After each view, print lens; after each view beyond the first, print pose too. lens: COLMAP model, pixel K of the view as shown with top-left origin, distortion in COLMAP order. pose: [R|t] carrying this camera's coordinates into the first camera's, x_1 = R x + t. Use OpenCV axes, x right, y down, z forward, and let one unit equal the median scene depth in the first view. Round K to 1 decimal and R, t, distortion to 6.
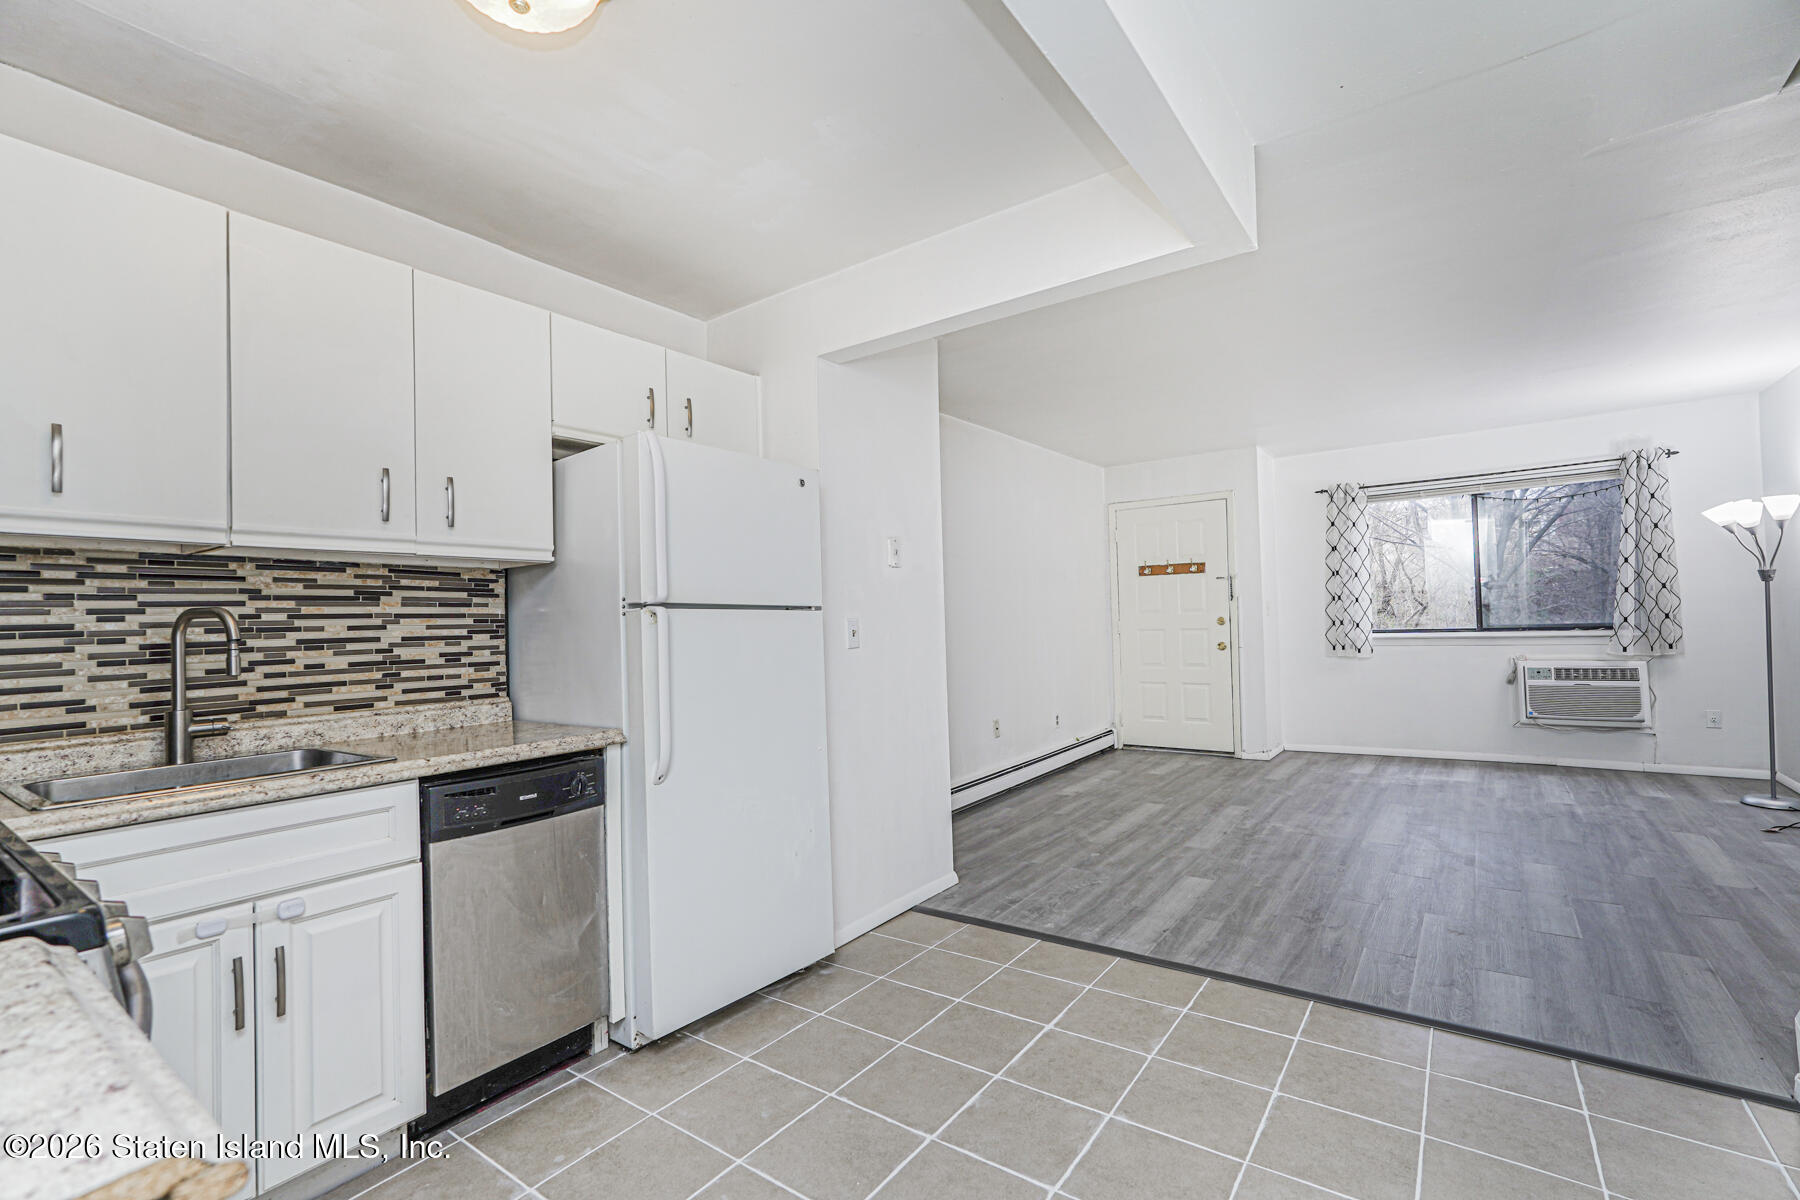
lens RADIAL K [[793.3, 0, 901.7], [0, 793.3, 609.4], [0, 0, 1]] dist [-0.014988, 0.008775]
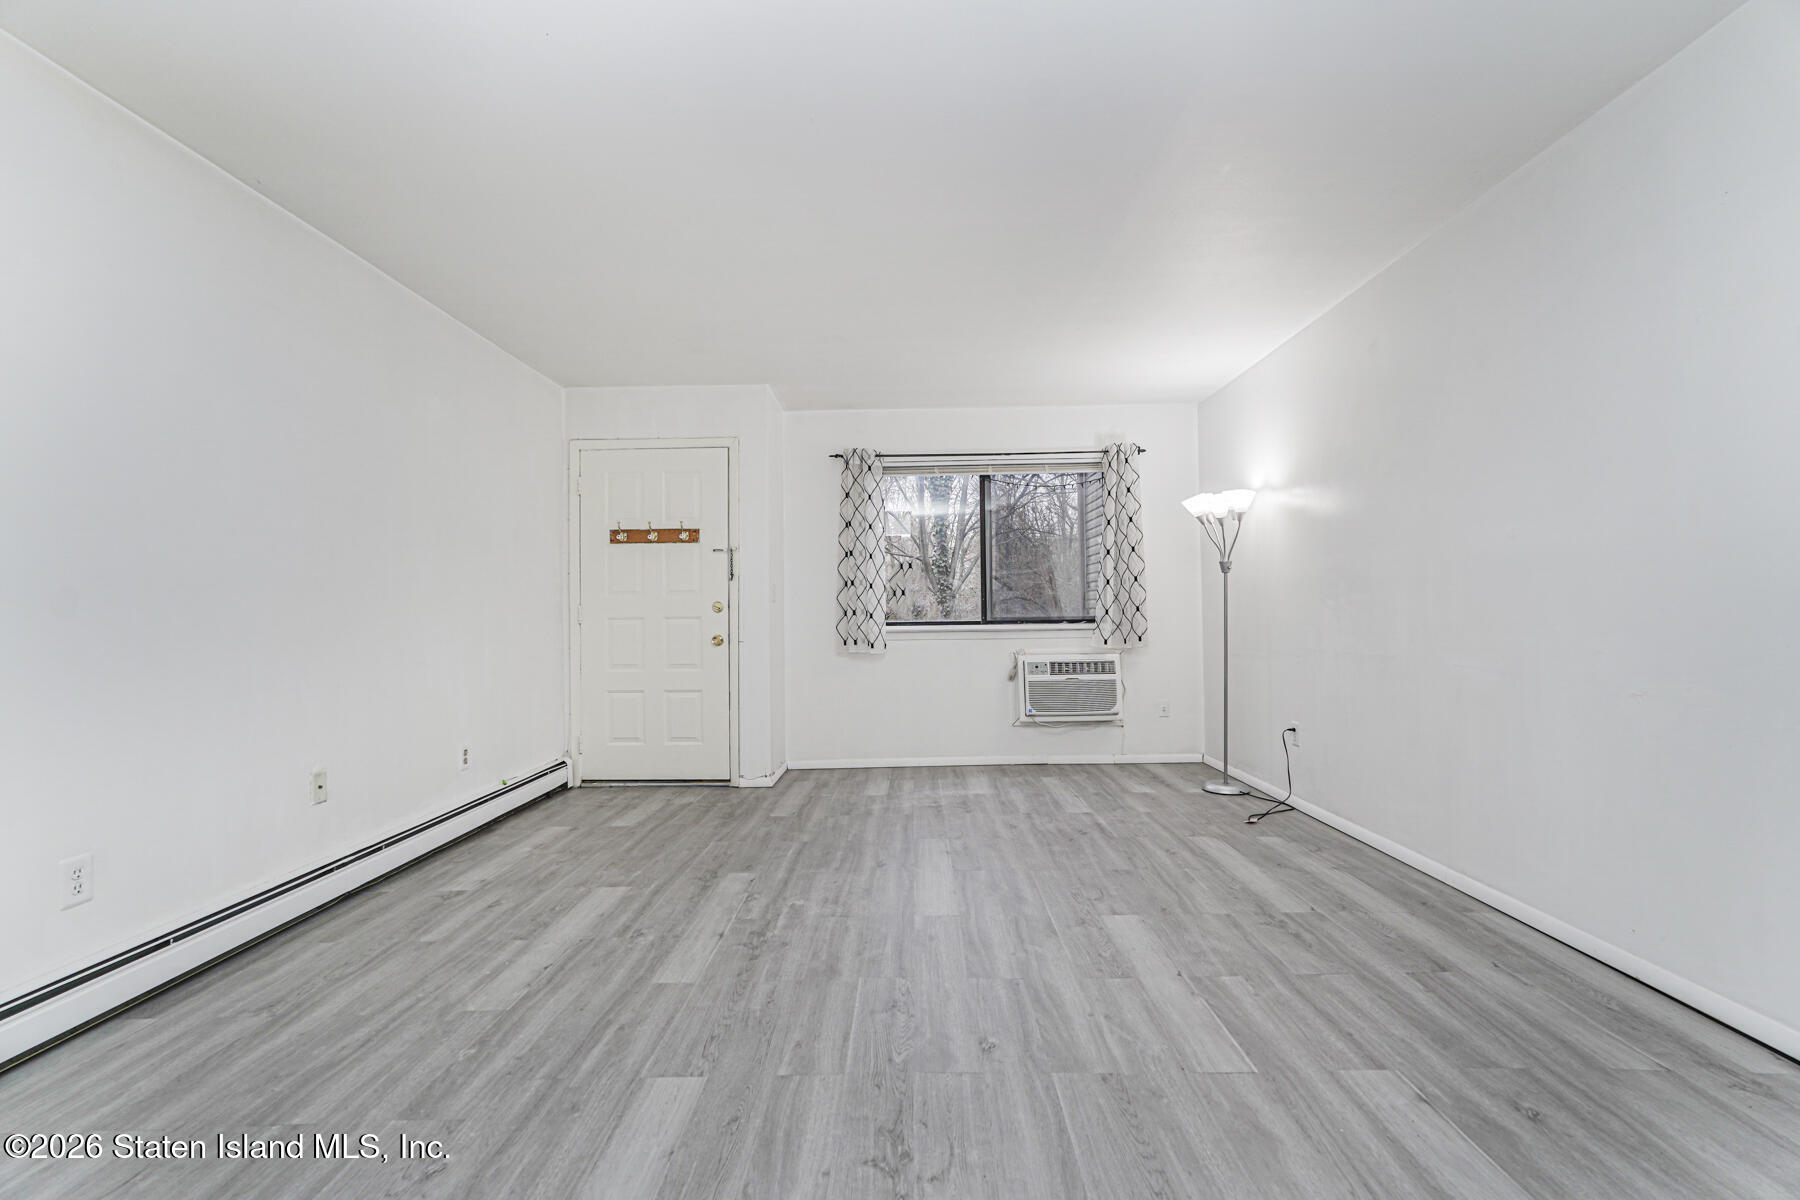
lens RADIAL K [[793.3, 0, 902.1], [0, 793.3, 606.4], [0, 0, 1]] dist [-0.014988, 0.008775]
pose [[0.814257, 0.028178, 0.579821, 0.218824], [-0.020221, 0.999592, -0.020182, 0.052556], [-0.580153, 0.004709, 0.814494, 0.570653]]
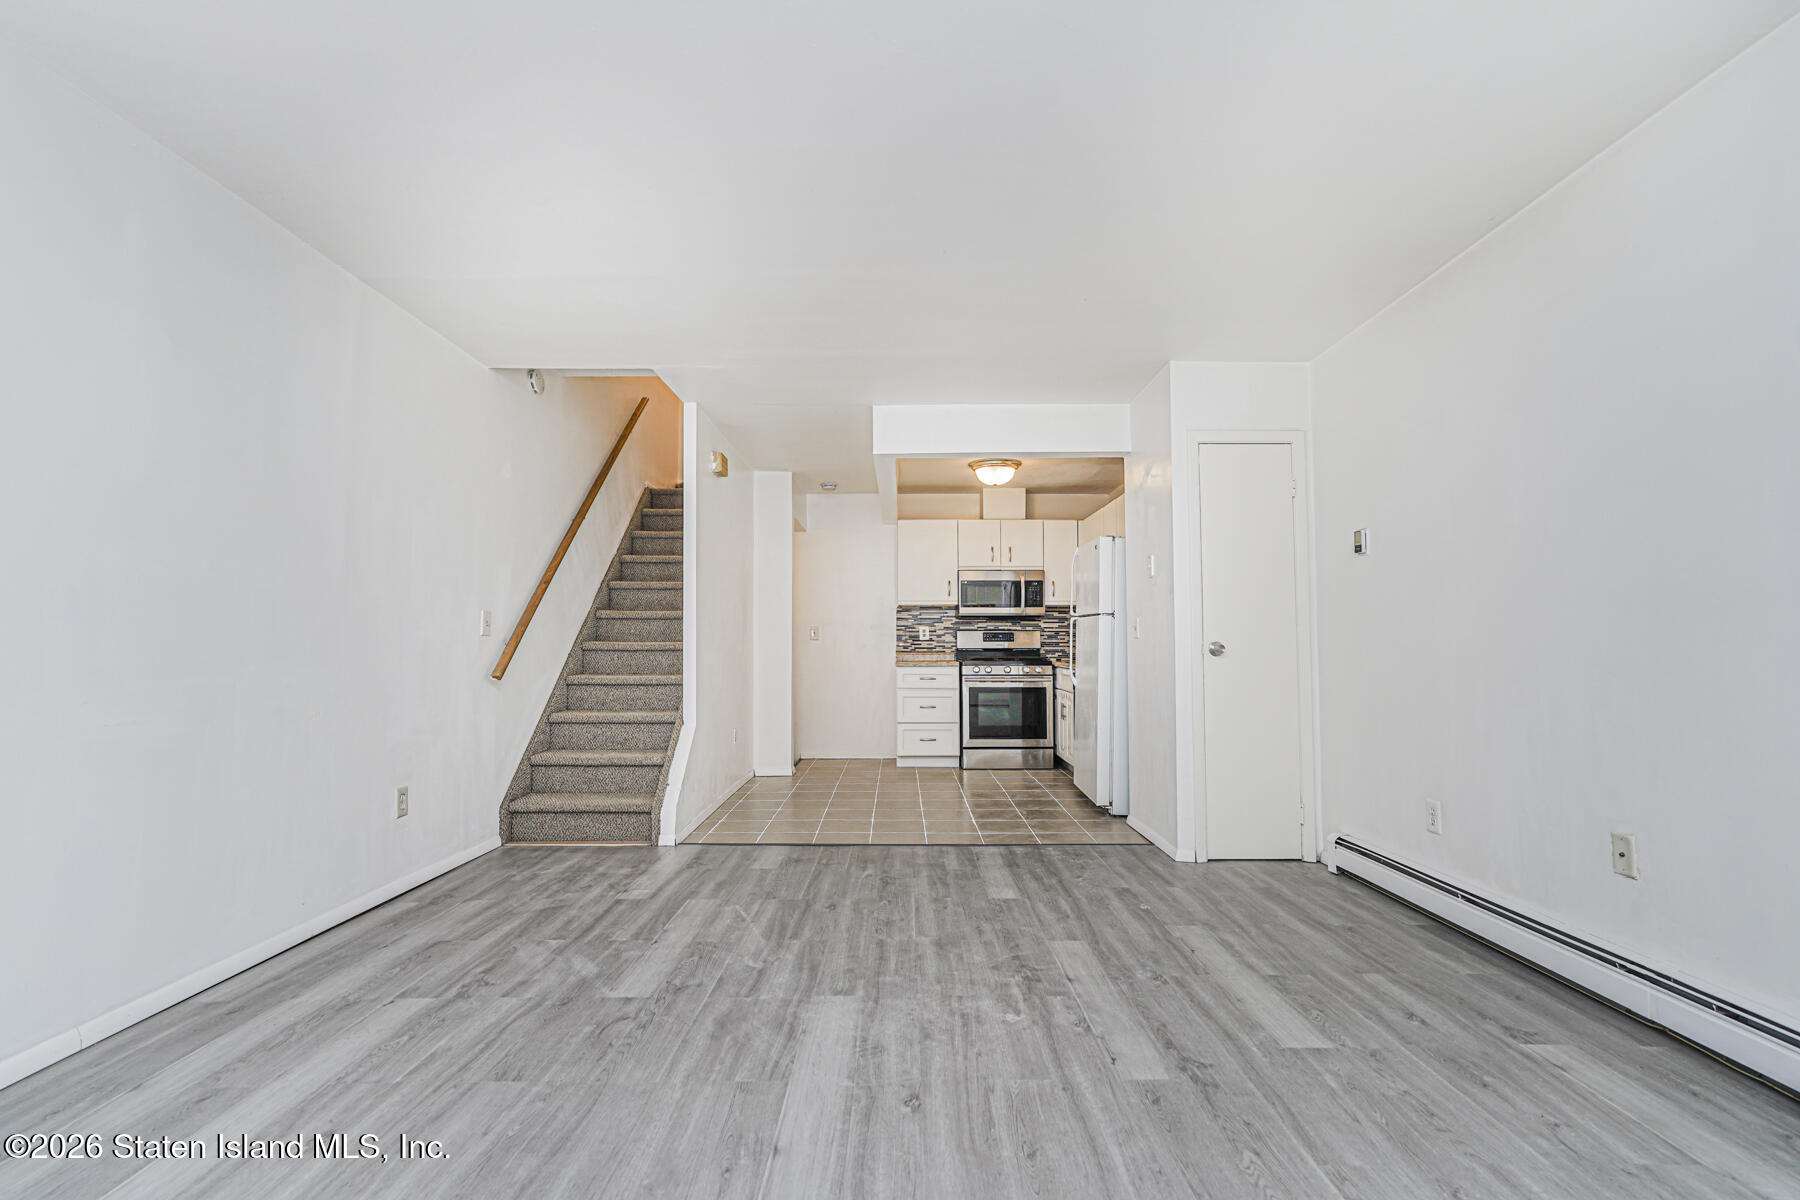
lens RADIAL K [[793.3, 0, 901.8], [0, 793.3, 602.1], [0, 0, 1]] dist [-0.014988, 0.008775]
pose [[-0.806574, -0.002212, -0.591129, 1.153784], [0.035106, 0.998049, -0.051635, 0.043204], [0.590090, -0.062400, -0.804922, 1.912346]]
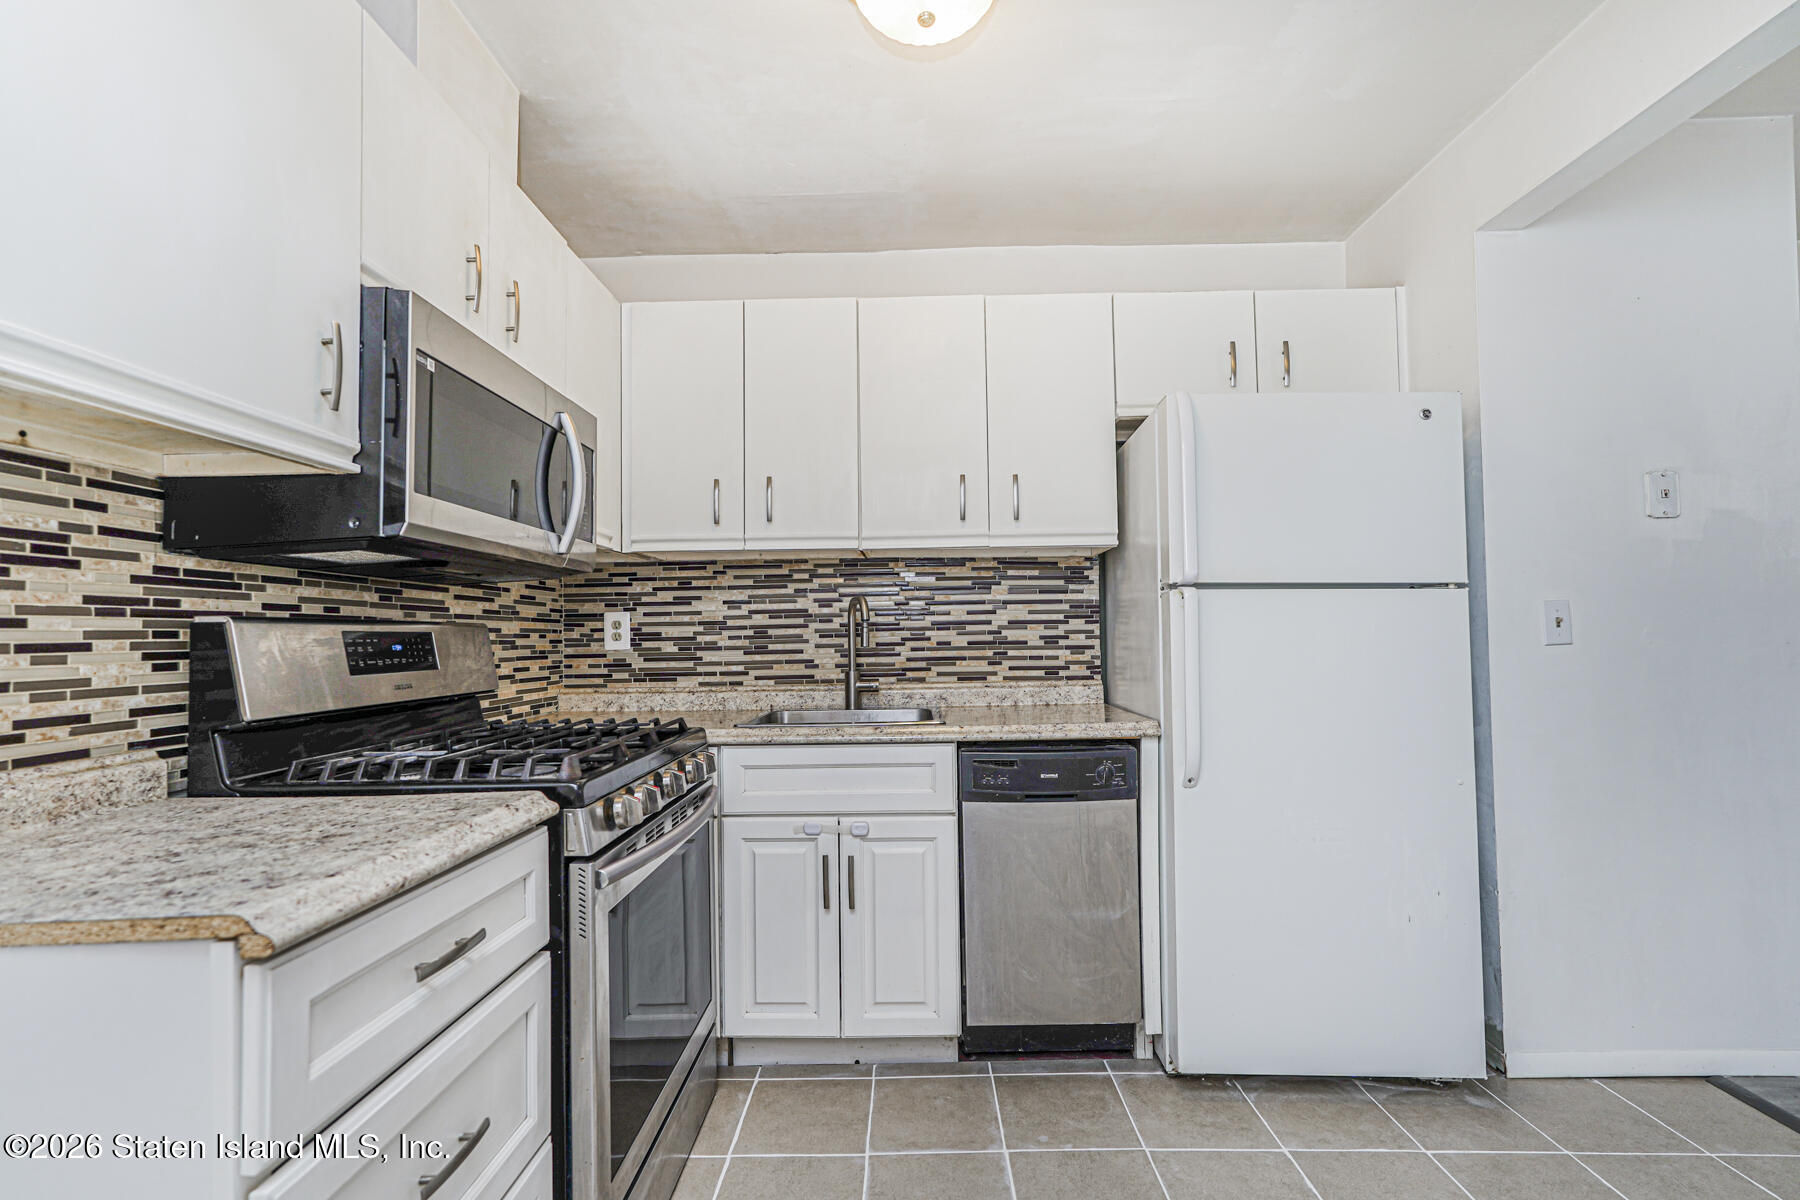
lens RADIAL K [[793.3, 0, 899.2], [0, 793.3, 609.6], [0, 0, 1]] dist [-0.014988, 0.008775]
pose [[0.575465, -0.005578, -0.817807, 0.161437], [0.013771, 0.999901, 0.002870, 0.010245], [0.817710, -0.012914, 0.575485, 0.158918]]
